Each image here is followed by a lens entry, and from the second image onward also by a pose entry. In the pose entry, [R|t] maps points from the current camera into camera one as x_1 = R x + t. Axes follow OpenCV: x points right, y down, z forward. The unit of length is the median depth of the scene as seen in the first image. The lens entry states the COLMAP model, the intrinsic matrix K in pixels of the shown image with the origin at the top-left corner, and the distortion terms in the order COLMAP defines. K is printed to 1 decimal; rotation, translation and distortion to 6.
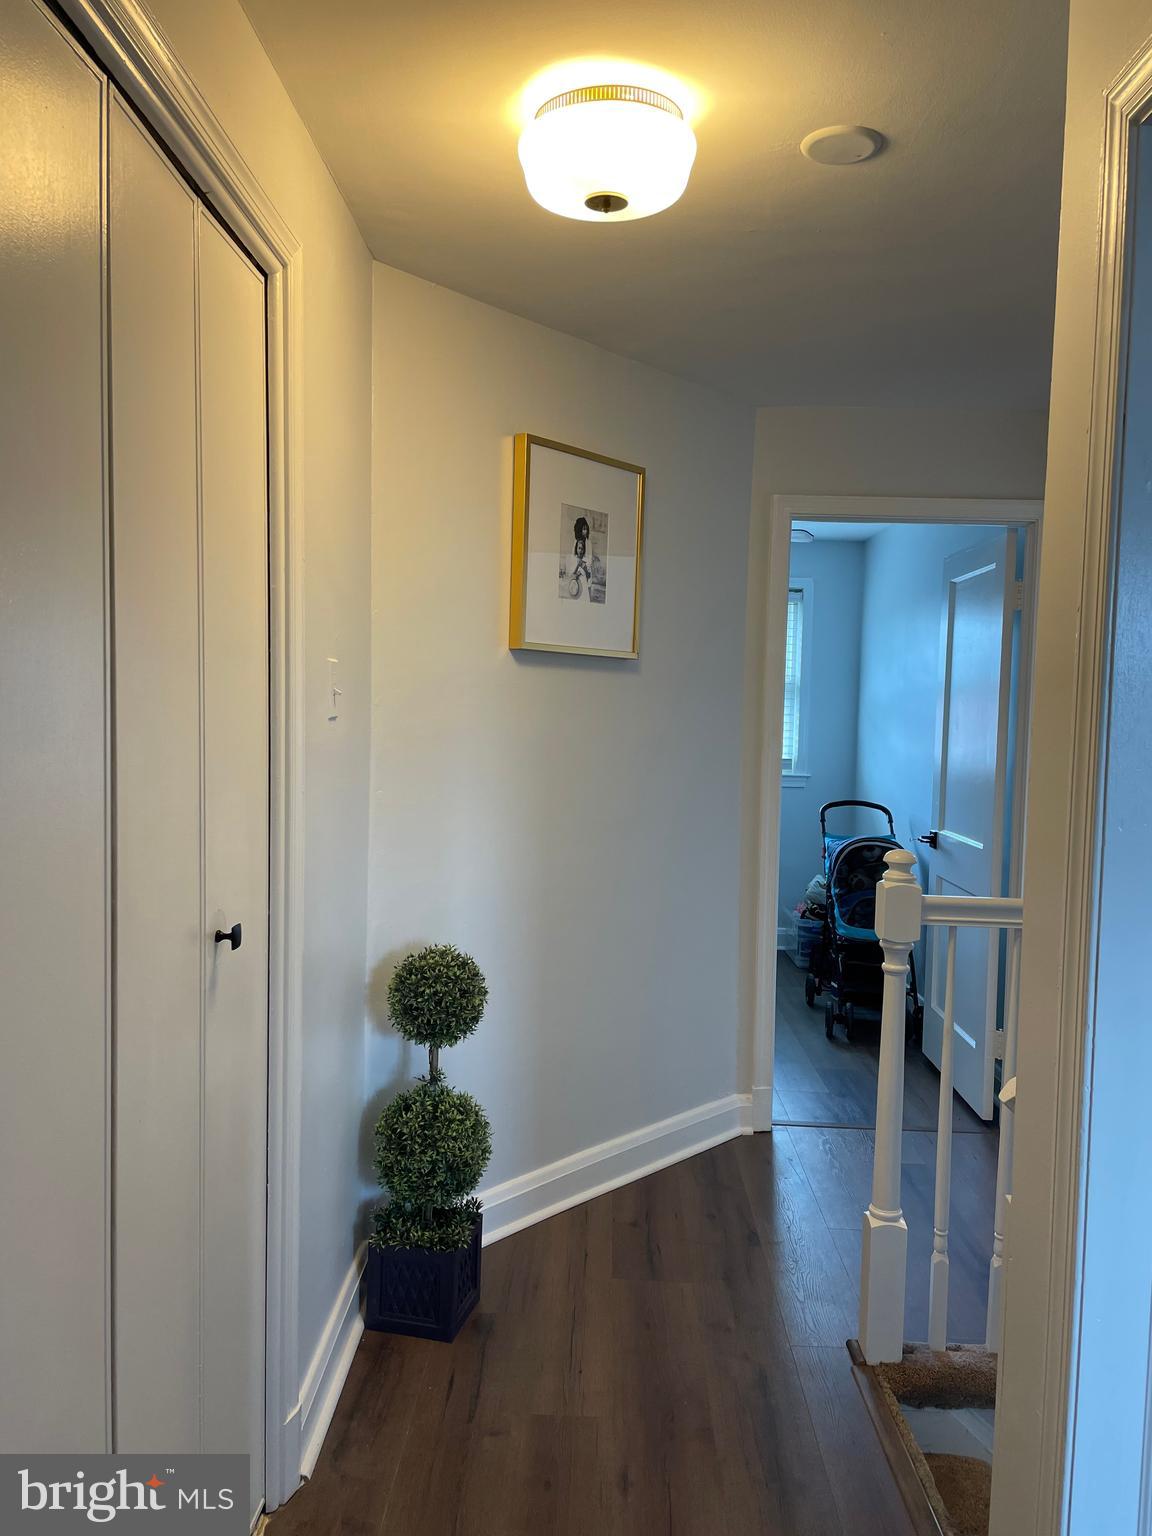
lens RADIAL K [[1158.8, 0, 560.3], [0, 1158.8, 765.2], [0, 0, 1]] dist [0.097507, -0.118665]
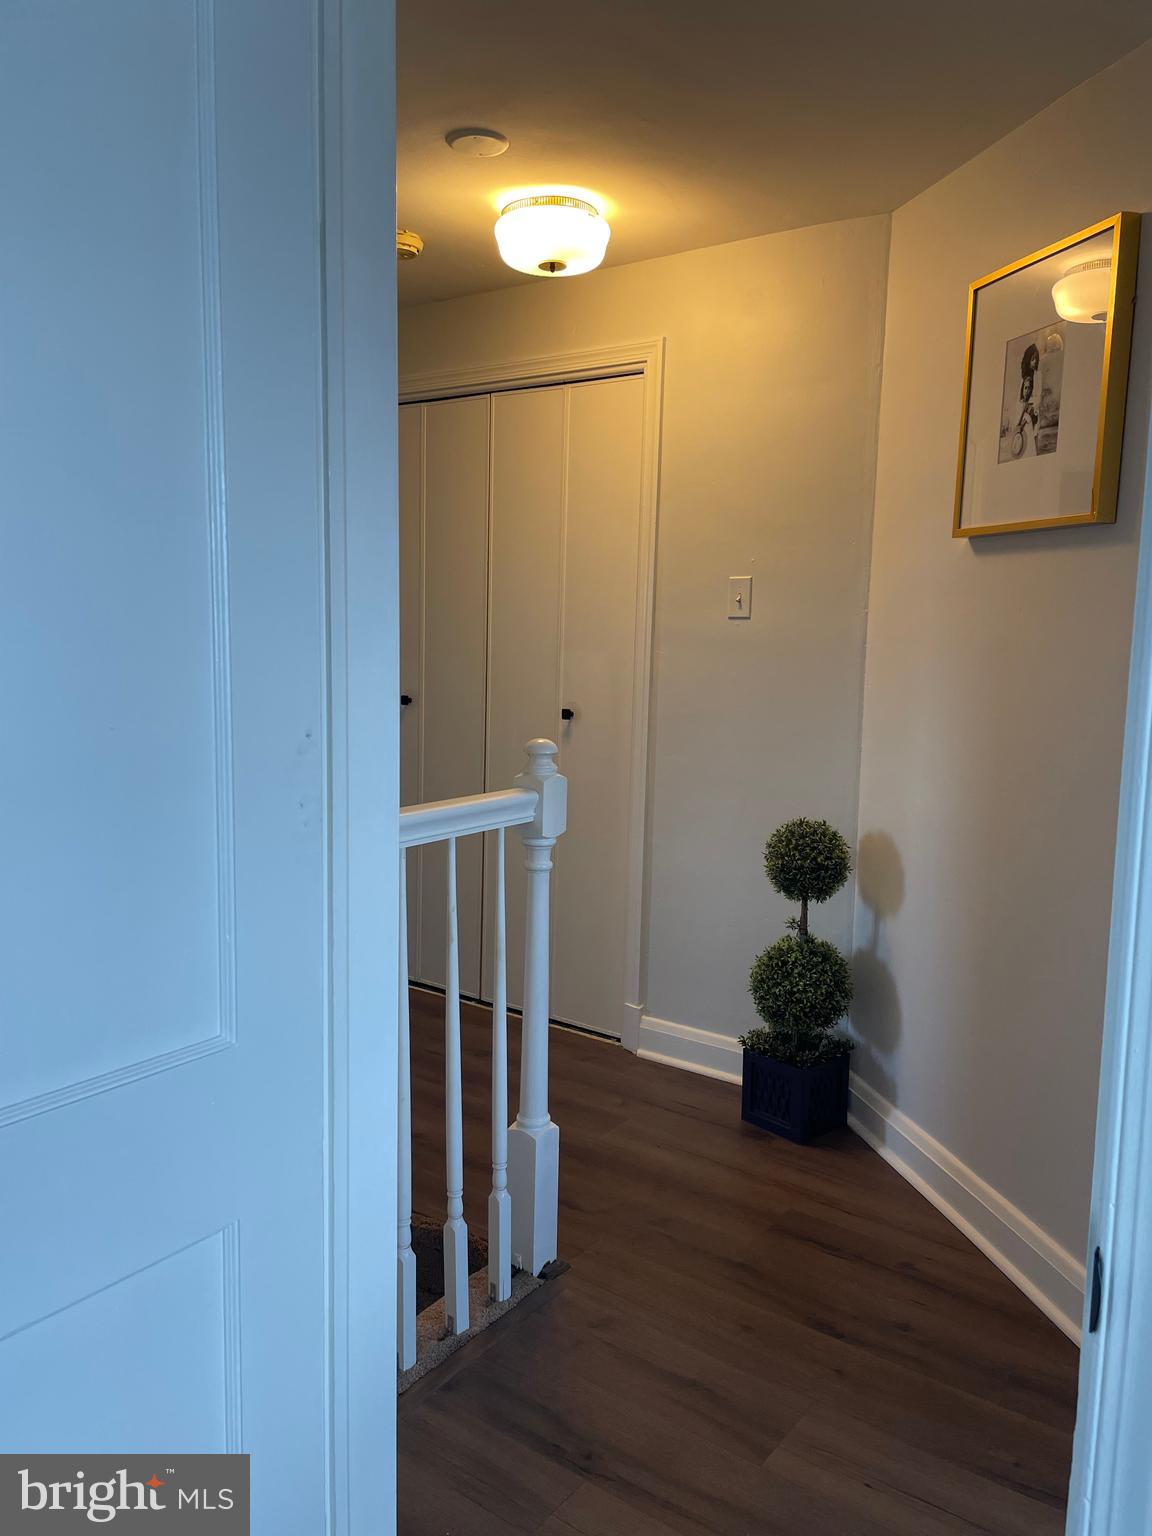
lens RADIAL K [[1158.8, 0, 560.3], [0, 1158.8, 765.2], [0, 0, 1]] dist [0.097507, -0.118665]
pose [[-0.579574, 0.058046, -0.812849, 0.820317], [-0.083967, 0.987897, 0.130416, -0.020184], [0.810582, 0.143838, -0.567686, 1.218504]]
